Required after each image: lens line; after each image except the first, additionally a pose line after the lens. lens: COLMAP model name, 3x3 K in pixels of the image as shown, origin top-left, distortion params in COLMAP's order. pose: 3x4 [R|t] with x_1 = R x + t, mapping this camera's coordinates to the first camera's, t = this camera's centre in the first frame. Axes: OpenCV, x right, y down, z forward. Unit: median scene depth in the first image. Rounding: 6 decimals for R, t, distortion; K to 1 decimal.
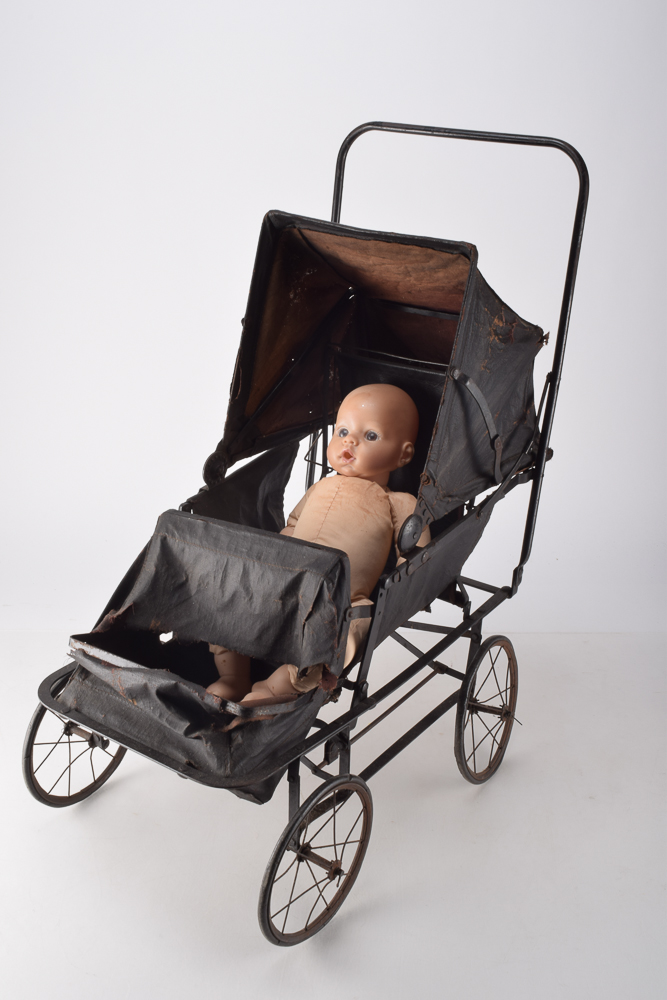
lens RADIAL K [[1200.7, 0, 307.6], [0, 1200.7, 505.6], [0, 0, 1]] dist [-0.032242, 0.000000]
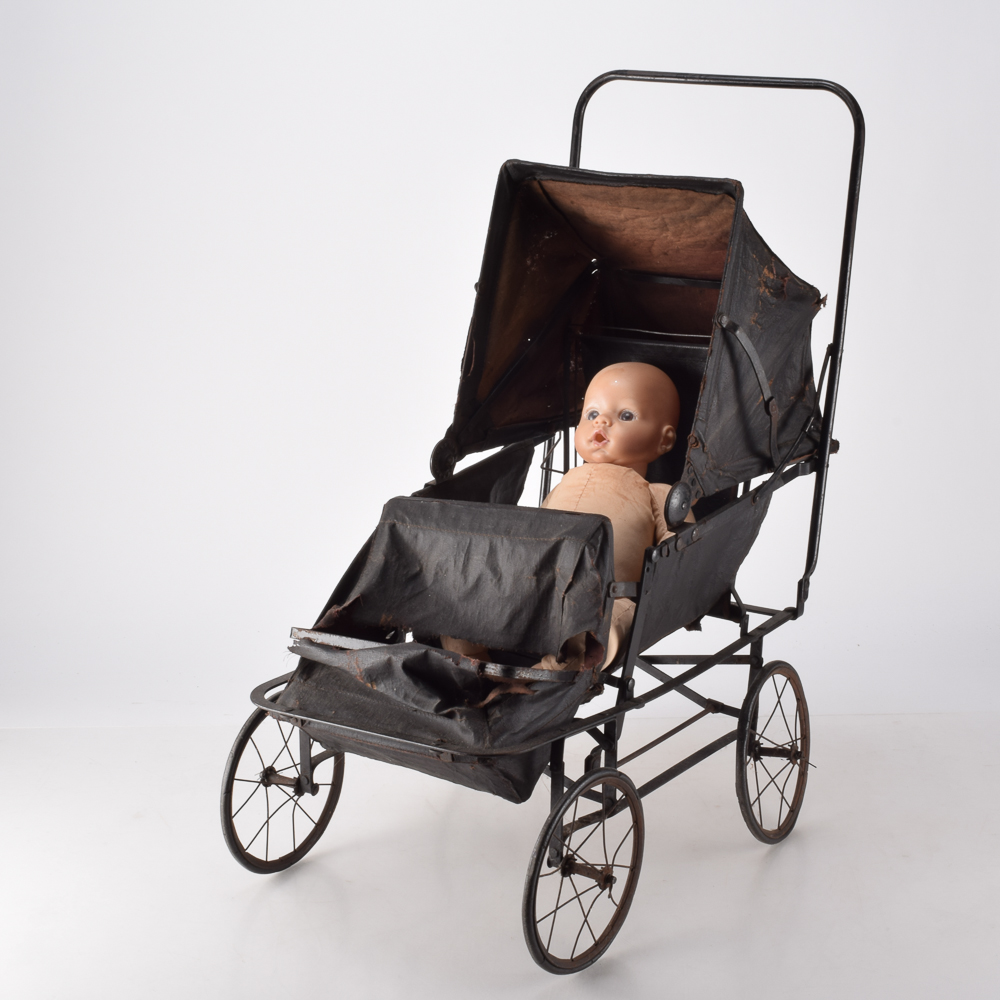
lens RADIAL K [[2129.1, 0, 500.8], [0, 2129.1, 500.3], [0, 0, 1]] dist [0.027781, 0.000000]
pose [[0.999430, -0.013033, 0.031155, -0.087605], [0.017903, 0.986705, -0.161534, 0.253224], [-0.028636, 0.161999, 0.986375, -0.507571]]
